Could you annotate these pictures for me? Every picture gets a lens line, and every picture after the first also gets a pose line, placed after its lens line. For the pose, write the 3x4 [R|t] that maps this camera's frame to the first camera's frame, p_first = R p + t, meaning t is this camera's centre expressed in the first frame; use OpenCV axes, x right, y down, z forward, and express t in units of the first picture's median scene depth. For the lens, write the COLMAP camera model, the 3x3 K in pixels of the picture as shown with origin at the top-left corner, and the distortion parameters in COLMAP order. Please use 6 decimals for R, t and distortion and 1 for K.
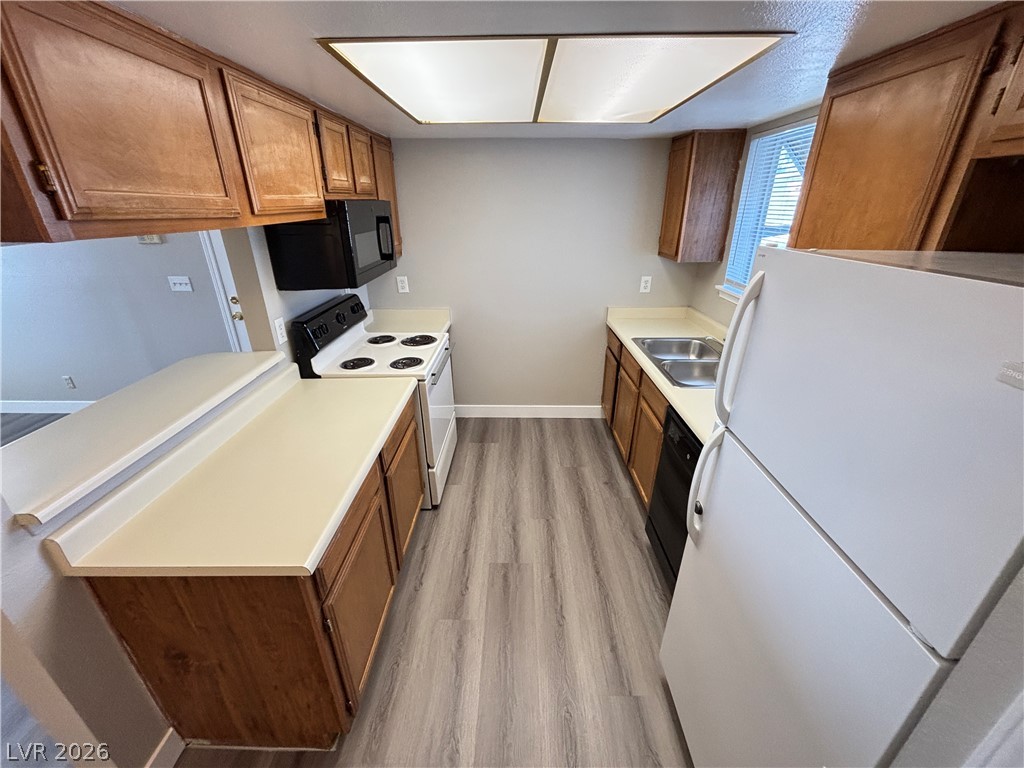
lens RADIAL K [[412.3, 0, 511.1], [0, 412.3, 381.8], [0, 0, 1]] dist [0.007213, -0.002575]
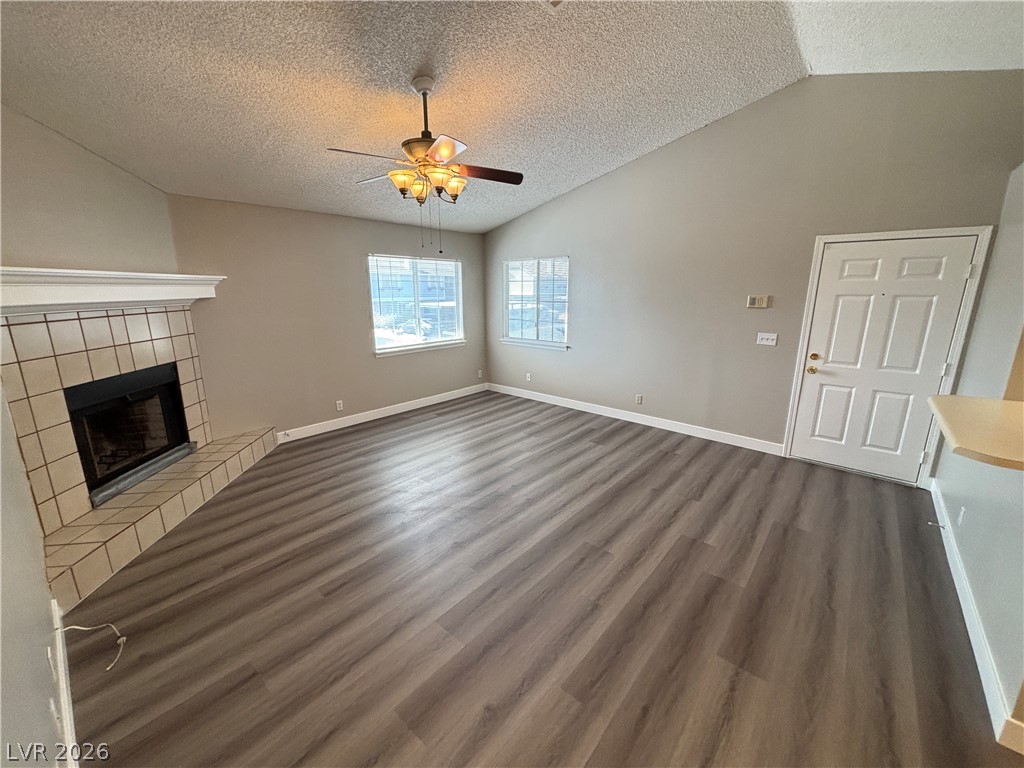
lens RADIAL K [[412.3, 0, 512.8], [0, 412.3, 381.9], [0, 0, 1]] dist [0.007213, -0.002575]
pose [[0.766612, 0.148940, -0.624598, -0.794230], [-0.256199, 0.962894, -0.084841, 0.260240], [0.588785, 0.225061, 0.776324, -0.542294]]
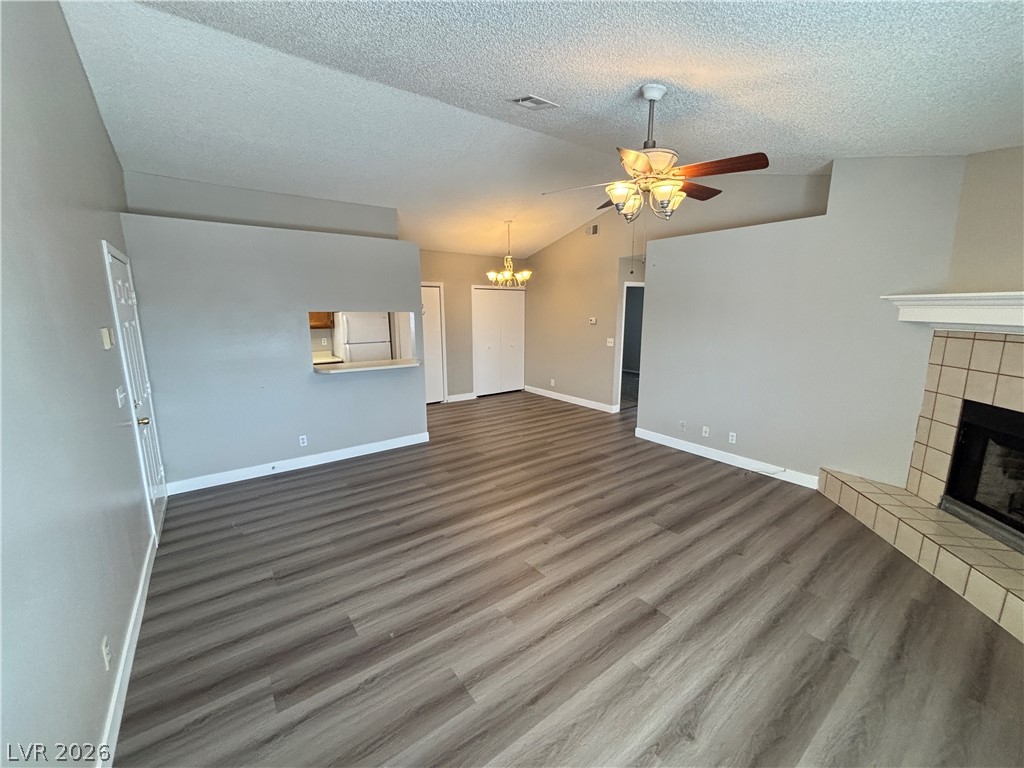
lens RADIAL K [[412.3, 0, 510.5], [0, 412.3, 384.9], [0, 0, 1]] dist [0.007213, -0.002575]
pose [[-0.601905, -0.139232, 0.786336, -2.498657], [0.321771, 0.858925, 0.398387, -0.446900], [-0.730872, 0.492811, -0.472191, 1.107898]]
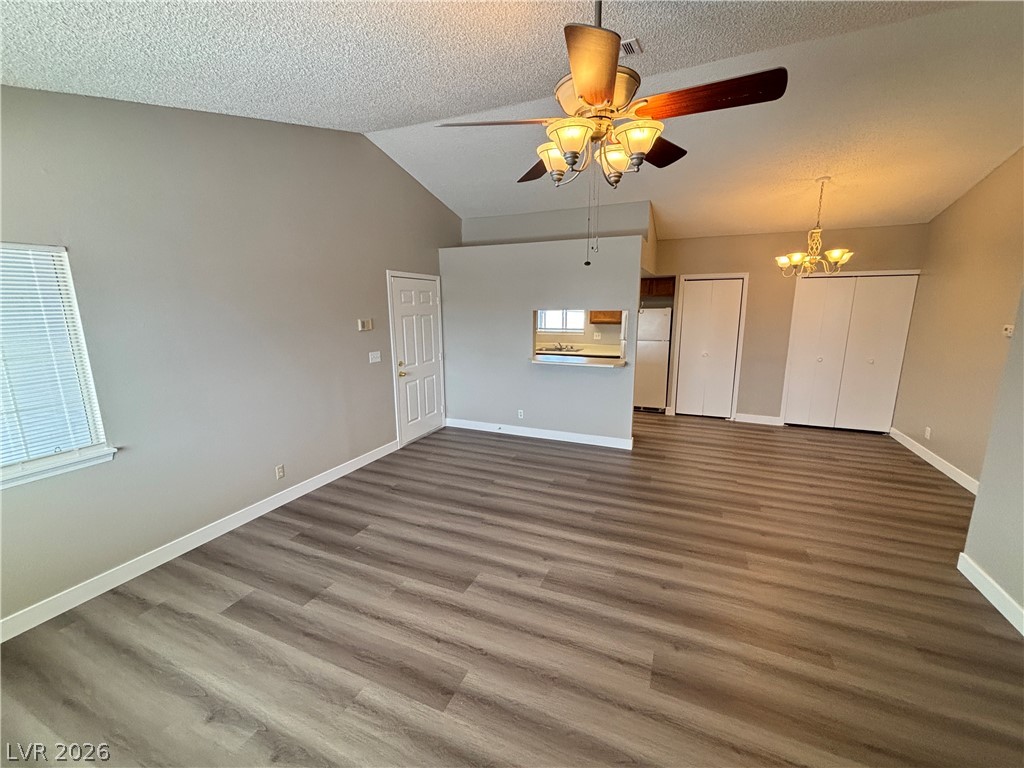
lens RADIAL K [[412.3, 0, 511.2], [0, 412.3, 383.3], [0, 0, 1]] dist [0.007213, -0.002575]
pose [[0.387187, -0.173671, 0.905497, -2.573408], [0.368172, 0.929524, 0.020850, -0.018182], [-0.845302, 0.325306, 0.423840, 0.059109]]
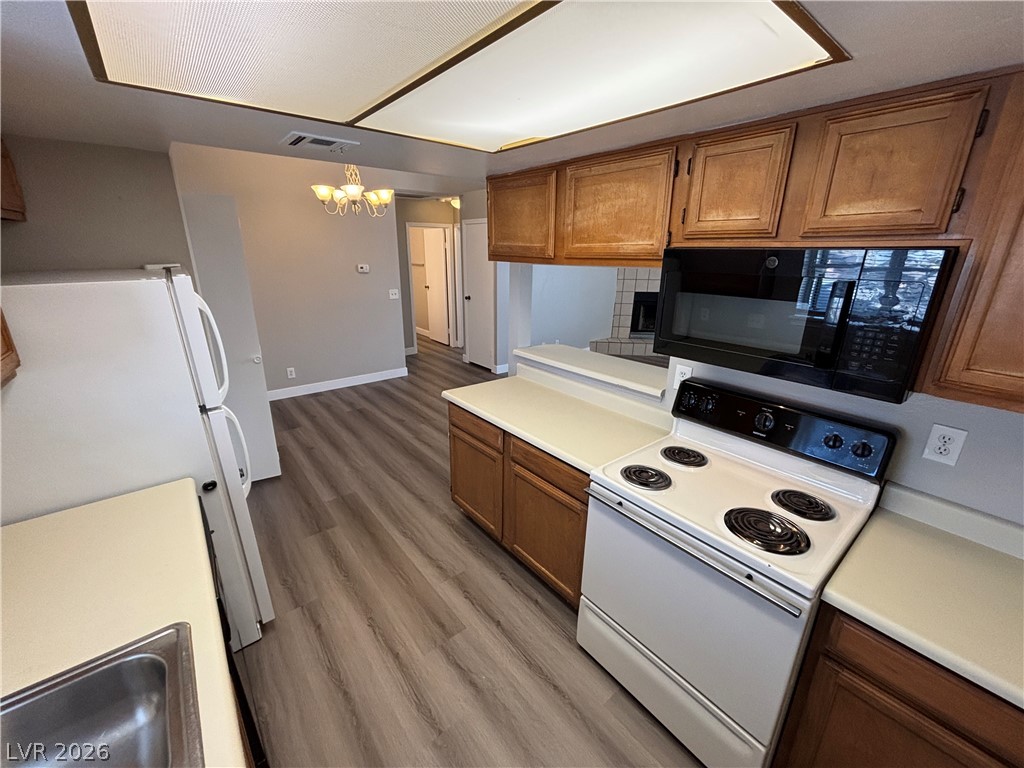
lens RADIAL K [[412.3, 0, 508.4], [0, 412.3, 386.2], [0, 0, 1]] dist [0.007213, -0.002575]
pose [[-0.770084, 0.197451, -0.606617, 0.294358], [-0.258582, 0.772666, 0.579761, -0.479524], [0.583187, 0.603325, -0.543960, 1.108747]]
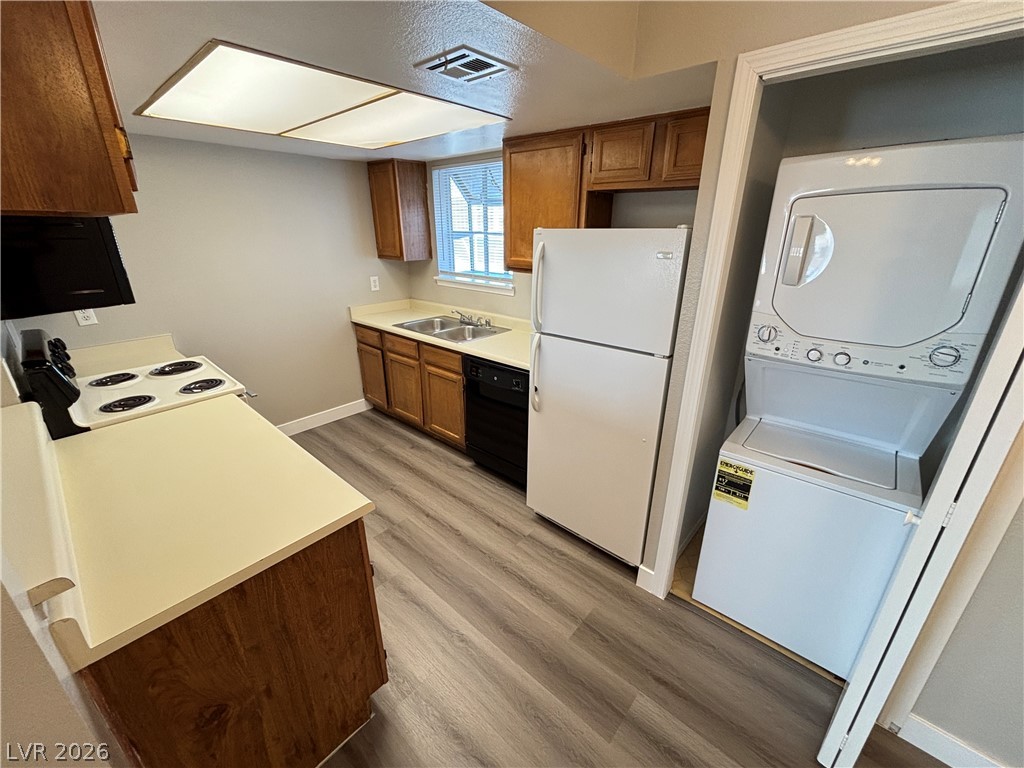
lens RADIAL K [[412.3, 0, 511.0], [0, 412.3, 383.6], [0, 0, 1]] dist [0.007213, -0.002575]
pose [[0.656814, -0.264800, 0.706029, -0.424333], [0.293869, 0.952171, 0.083732, 0.064825], [-0.694433, 0.152484, 0.703215, -0.060067]]
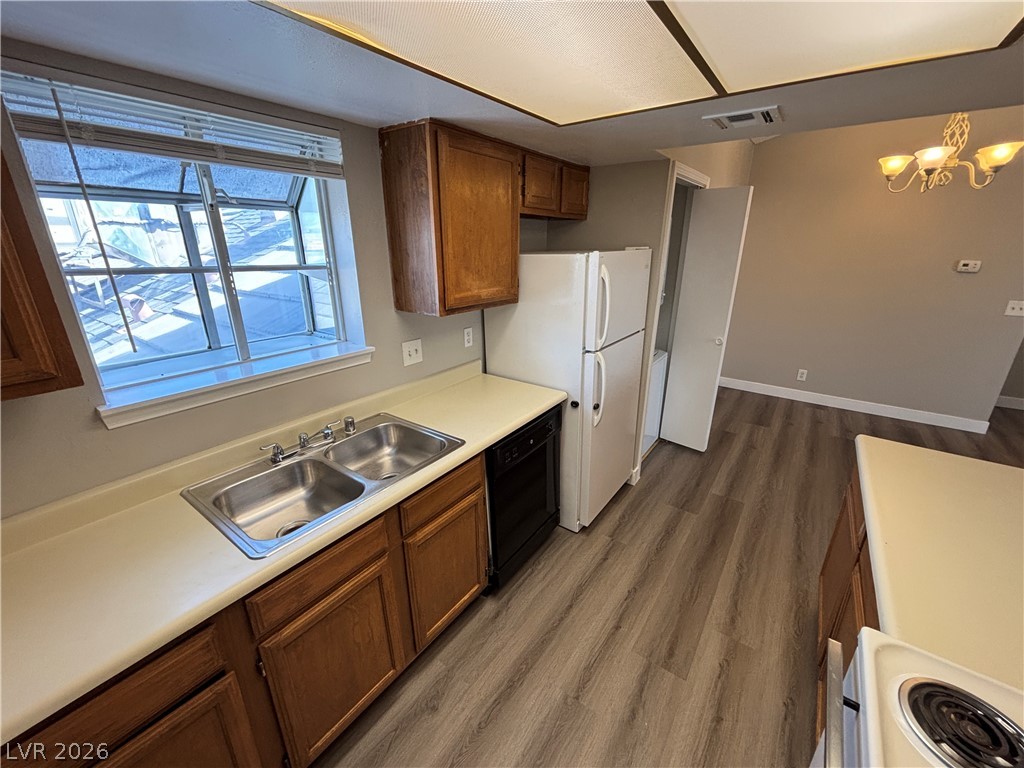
lens RADIAL K [[412.3, 0, 515.3], [0, 412.3, 386.5], [0, 0, 1]] dist [0.007213, -0.002575]
pose [[-0.817721, -0.184701, 0.545177, -0.100124], [0.230243, 0.763099, 0.603877, -0.469383], [-0.527561, 0.619326, -0.581477, 1.150920]]
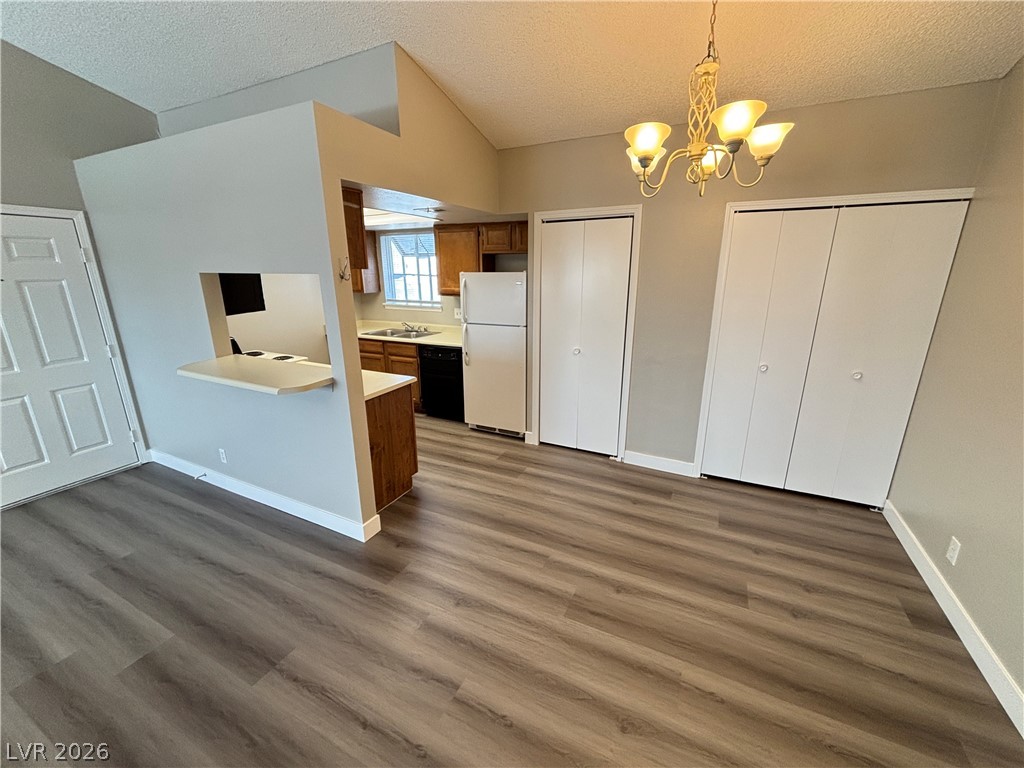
lens RADIAL K [[412.3, 0, 510.2], [0, 412.3, 382.5], [0, 0, 1]] dist [0.007213, -0.002575]
pose [[0.437209, -0.240488, 0.866611, -1.211983], [0.356357, 0.931039, 0.078584, 0.212395], [-0.825747, 0.274465, 0.492758, -0.439369]]
